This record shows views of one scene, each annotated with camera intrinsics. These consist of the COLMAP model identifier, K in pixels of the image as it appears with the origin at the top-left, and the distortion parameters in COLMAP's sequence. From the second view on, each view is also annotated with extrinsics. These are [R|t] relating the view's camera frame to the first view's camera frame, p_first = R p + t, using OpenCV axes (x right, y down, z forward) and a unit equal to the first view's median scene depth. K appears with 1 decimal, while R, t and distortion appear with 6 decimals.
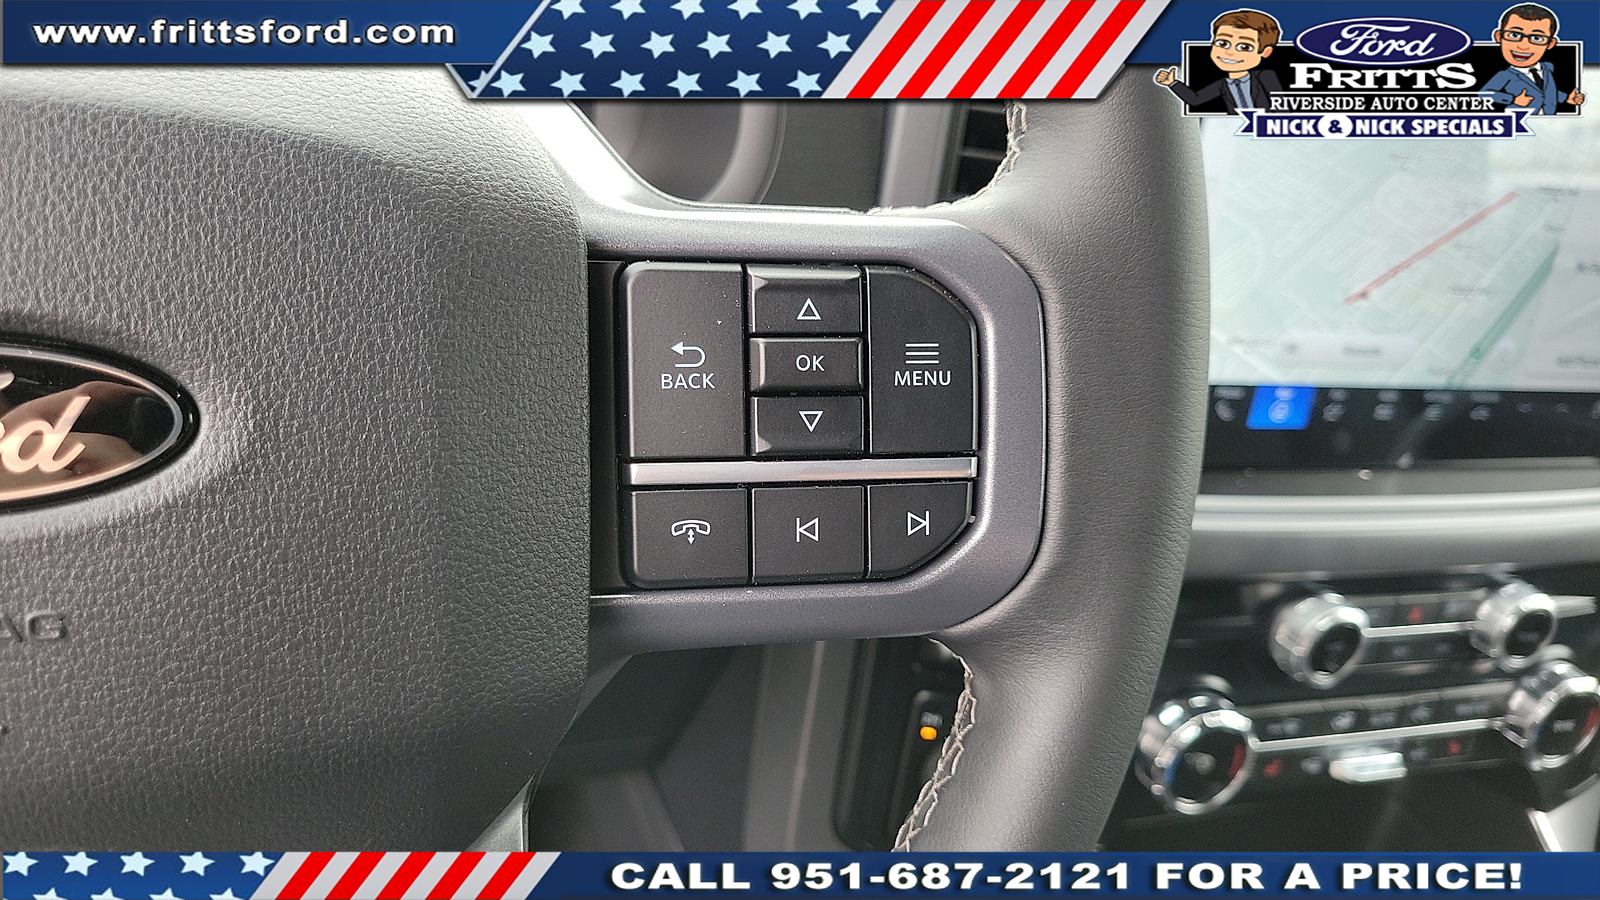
lens RADIAL K [[1245.7, 0, 800.0], [0, 1245.7, 450.0], [0, 0, 1]] dist [0.012126, -0.000972]
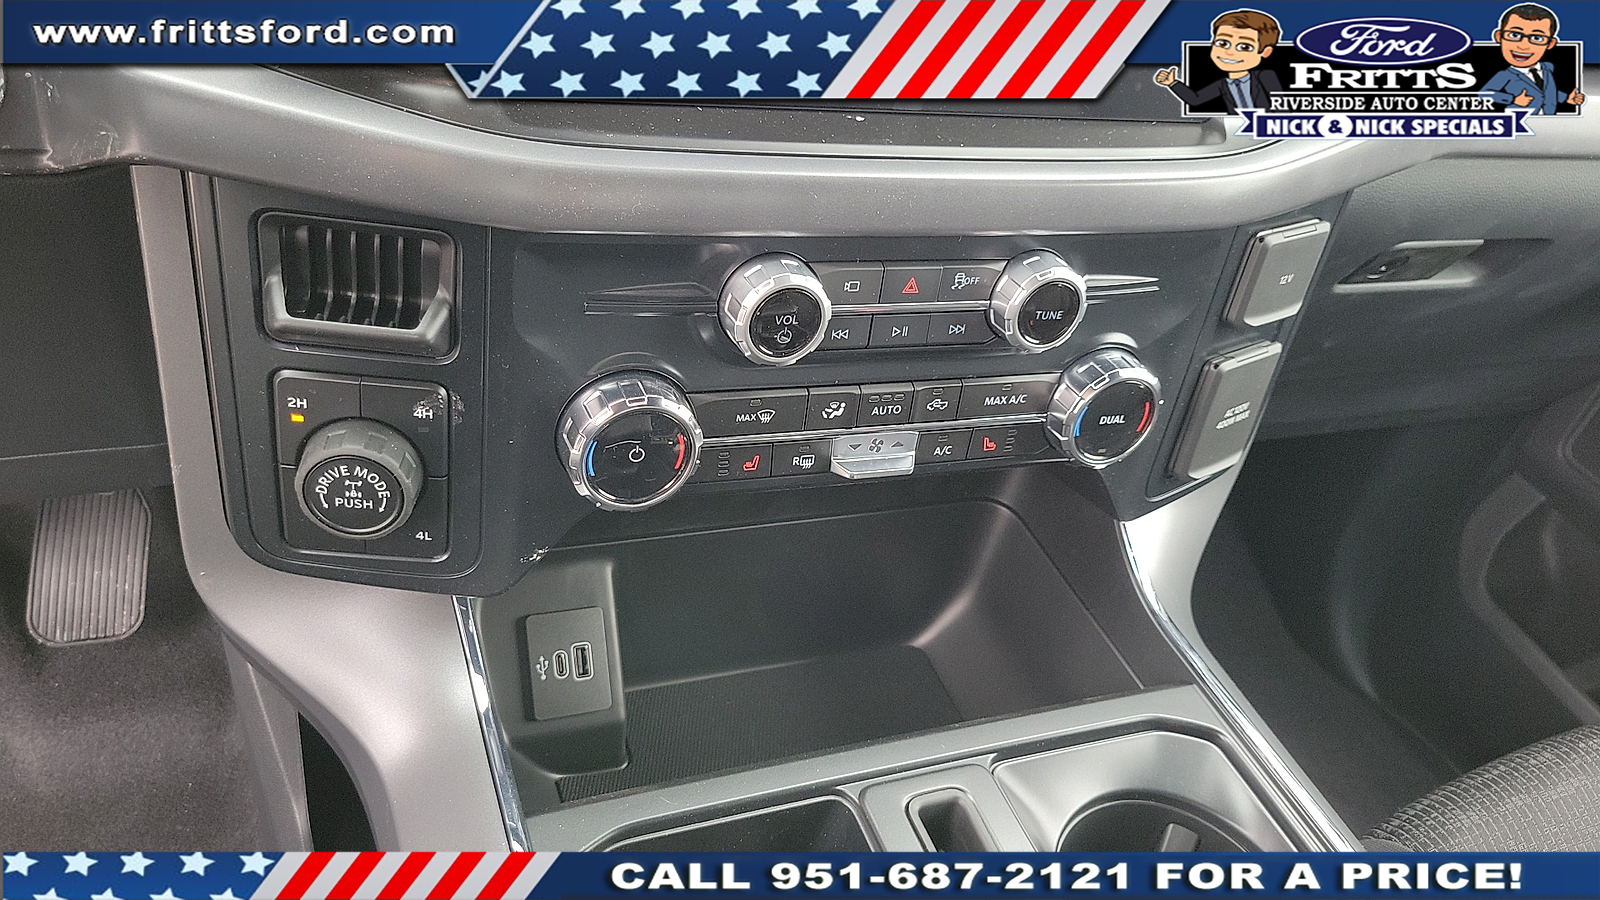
lens RADIAL K [[1245.7, 0, 800.0], [0, 1245.7, 450.0], [0, 0, 1]] dist [0.012126, -0.000972]
pose [[0.998414, 0.016995, 0.053668, 0.392591], [-0.028370, 0.975332, 0.218915, 0.059749], [-0.048624, -0.220090, 0.974267, 0.166470]]
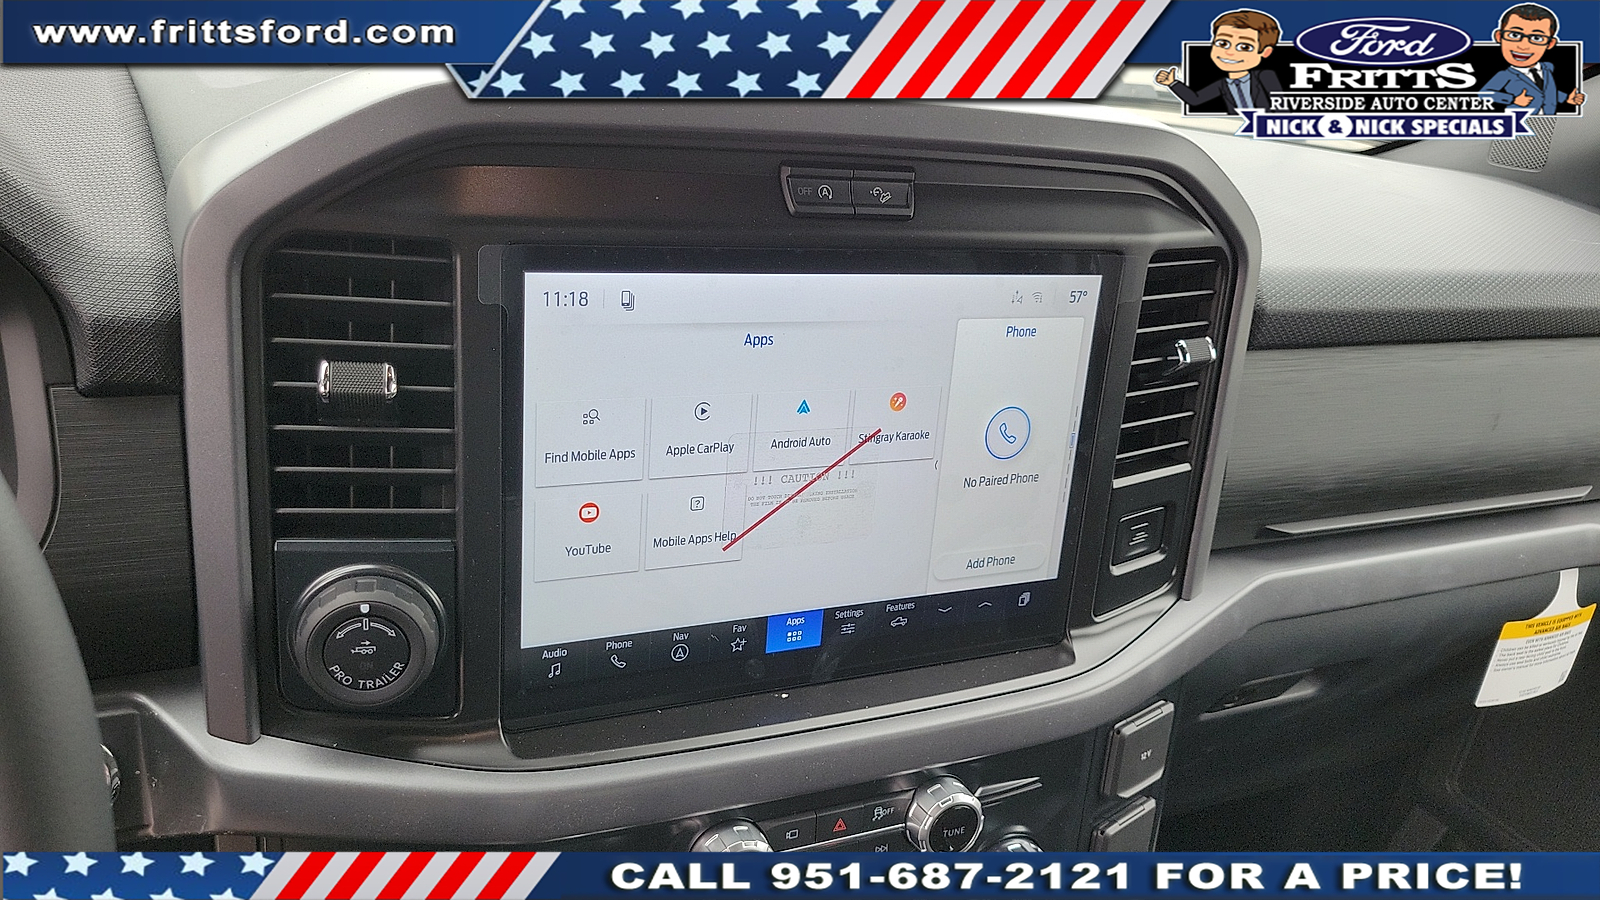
lens RADIAL K [[1245.7, 0, 800.0], [0, 1245.7, 450.0], [0, 0, 1]] dist [0.012126, -0.000972]
pose [[0.992899, -0.062160, 0.101427, 0.391257], [0.064663, 0.997674, -0.021577, -0.171322], [-0.099850, 0.027982, 0.994609, -0.048419]]
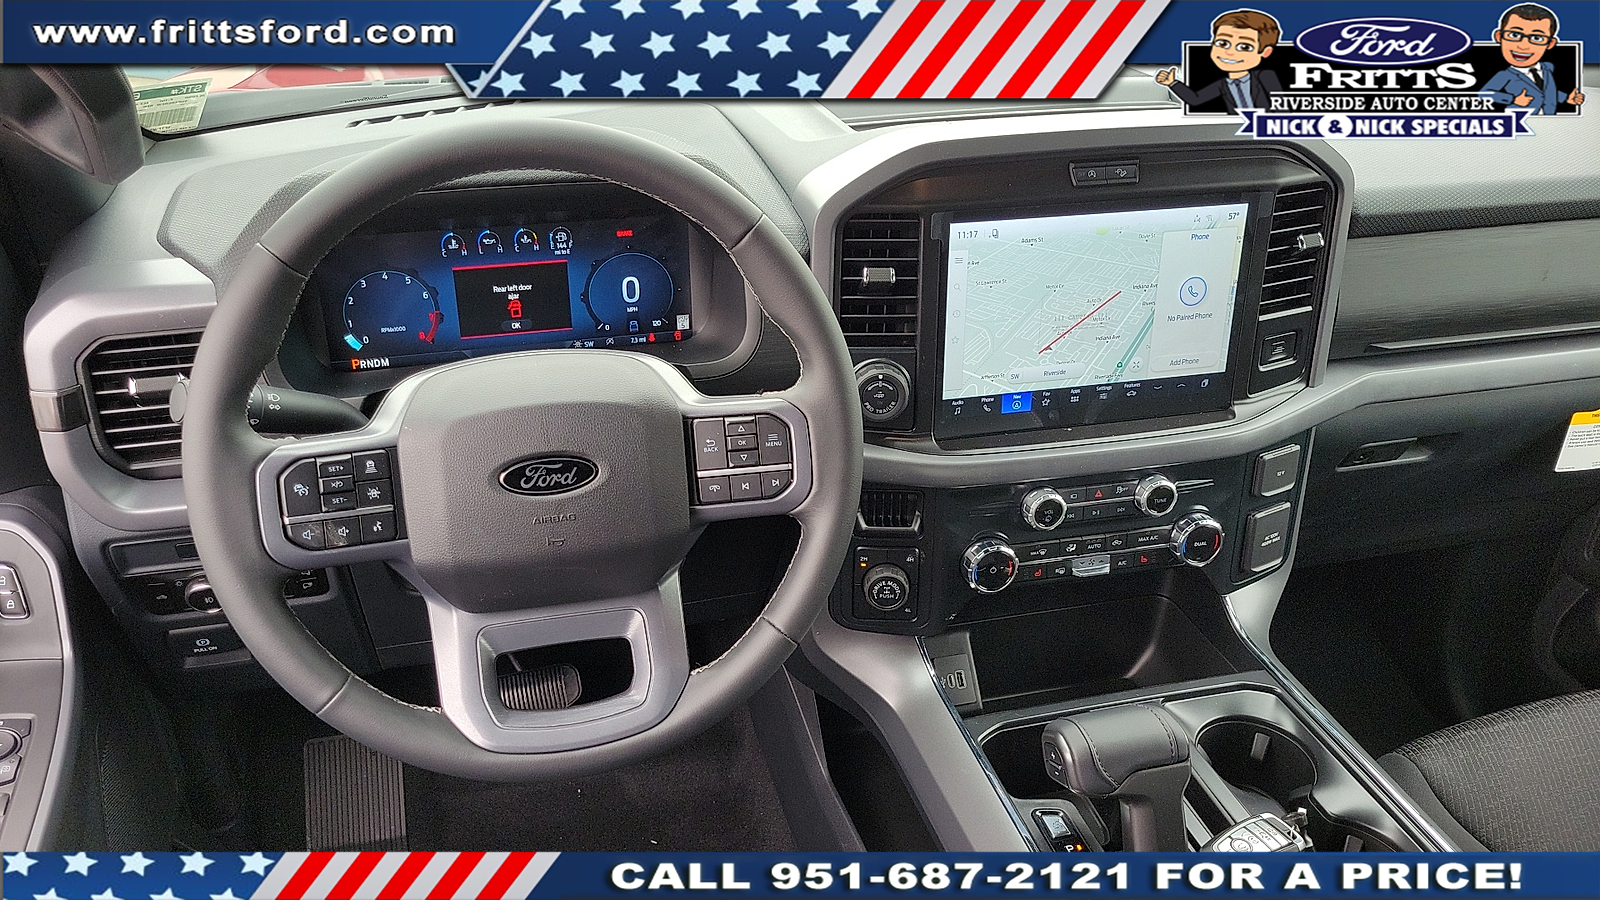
lens RADIAL K [[1209.1, 0, 760.0], [0, 1209.1, 444.3], [0, 0, 1]] dist [0.018680, -0.003079]
pose [[0.985752, -0.071213, -0.152387, 0.263114], [0.080235, 0.995318, 0.053892, -0.109529], [0.147836, -0.065351, 0.986850, -1.111231]]
